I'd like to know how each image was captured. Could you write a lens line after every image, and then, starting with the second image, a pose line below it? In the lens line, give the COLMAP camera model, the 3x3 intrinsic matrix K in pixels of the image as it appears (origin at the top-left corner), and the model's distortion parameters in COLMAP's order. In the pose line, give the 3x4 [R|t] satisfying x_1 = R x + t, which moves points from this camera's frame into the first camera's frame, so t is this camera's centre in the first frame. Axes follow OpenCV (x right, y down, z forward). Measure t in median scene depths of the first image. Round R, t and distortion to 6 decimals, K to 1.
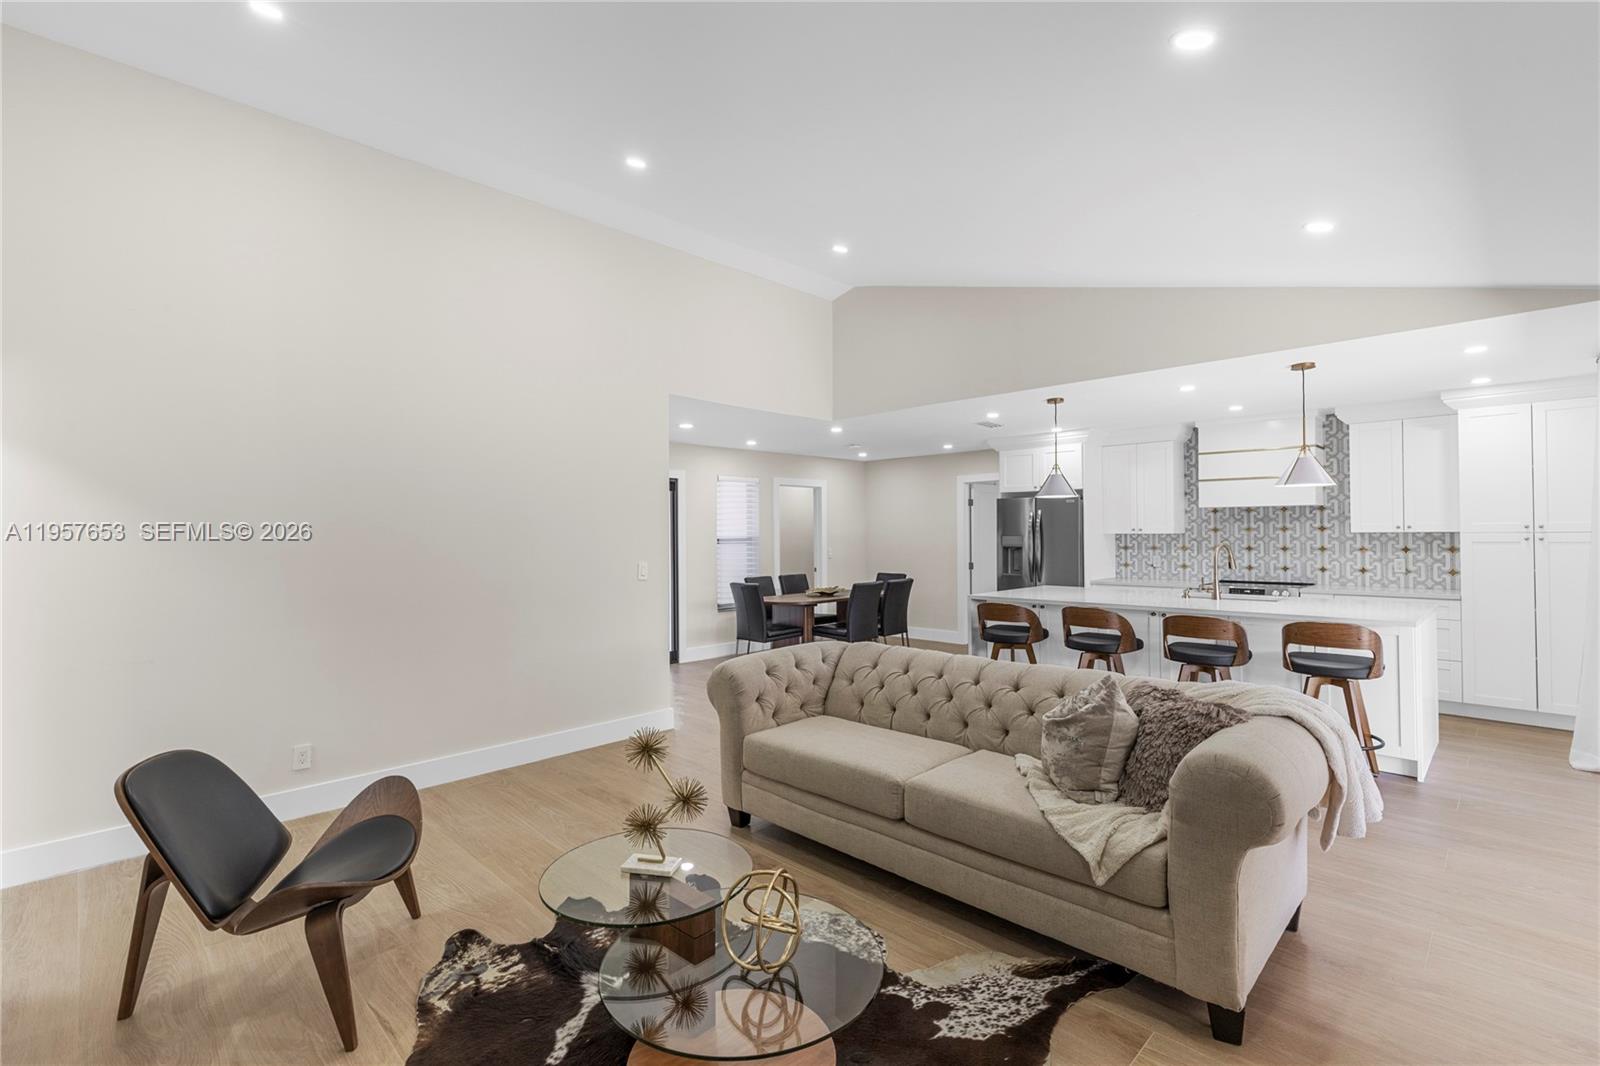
lens RADIAL K [[720.7, 0, 797.8], [0, 720.7, 534.3], [0, 0, 1]] dist [0.004735, -0.000756]
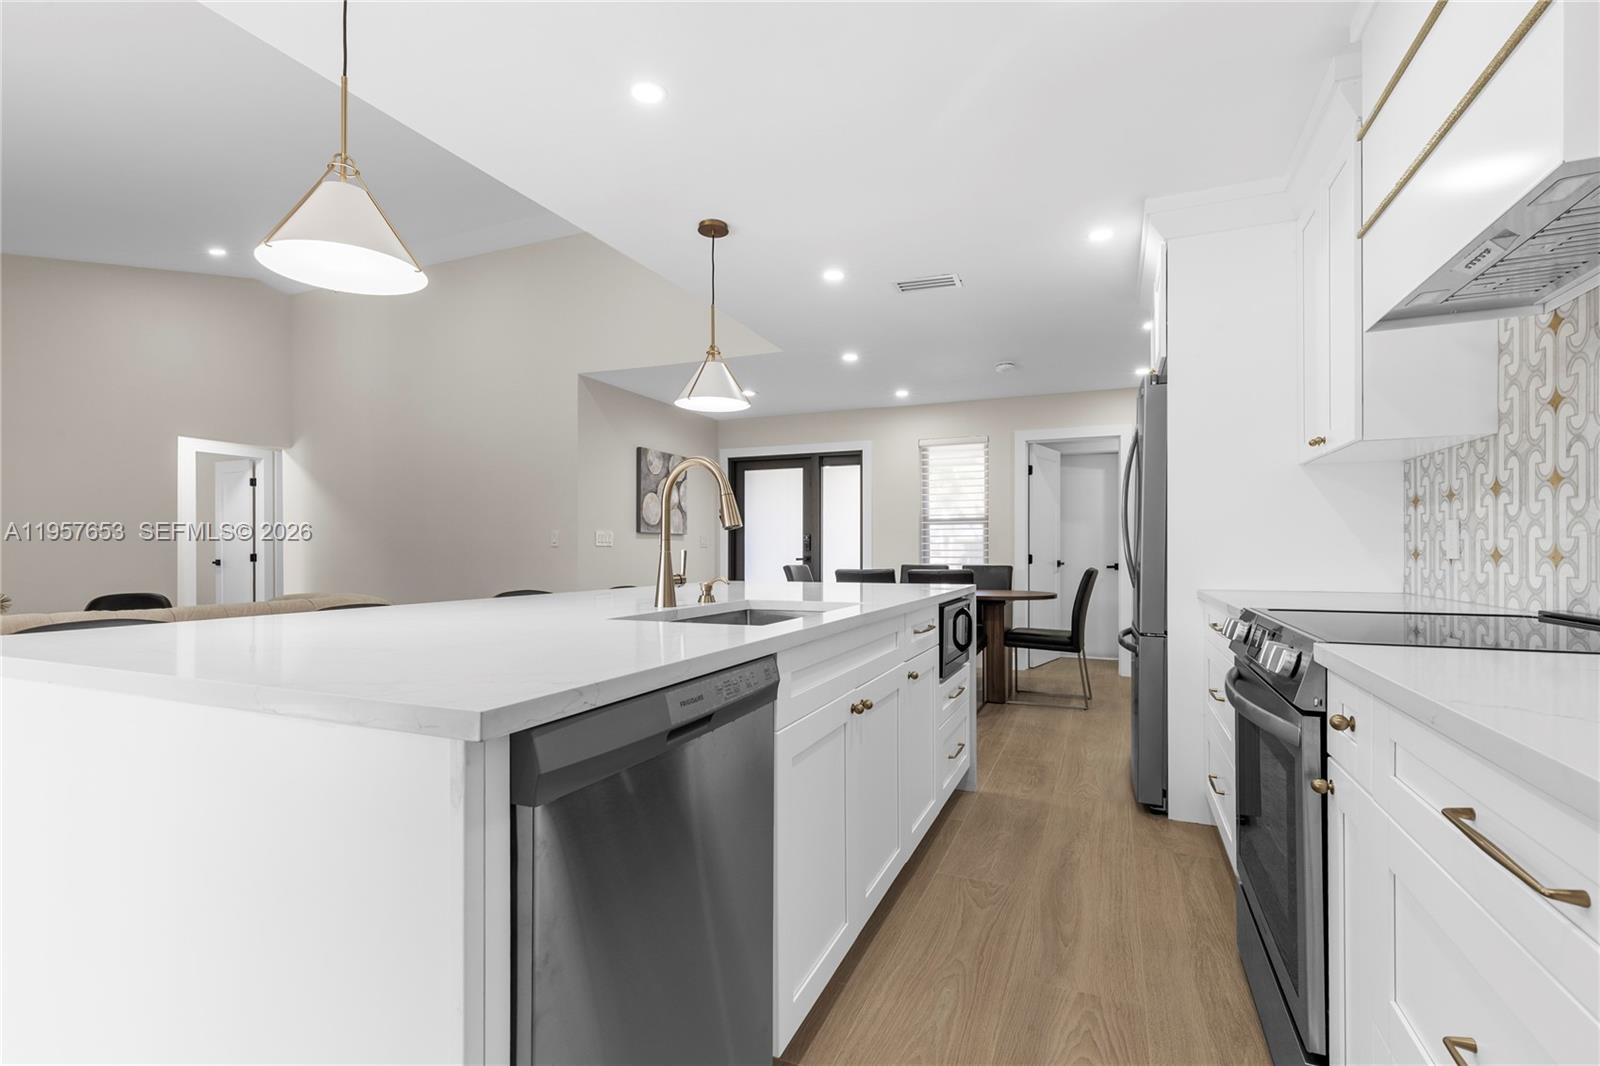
lens RADIAL K [[720.7, 0, 804.4], [0, 720.7, 545.1], [0, 0, 1]] dist [0.004735, -0.000756]
pose [[0.381257, 0.003612, -0.924462, 0.723668], [-0.002172, 0.999993, 0.003012, 0.042459], [0.924466, 0.000860, 0.381263, 0.697984]]
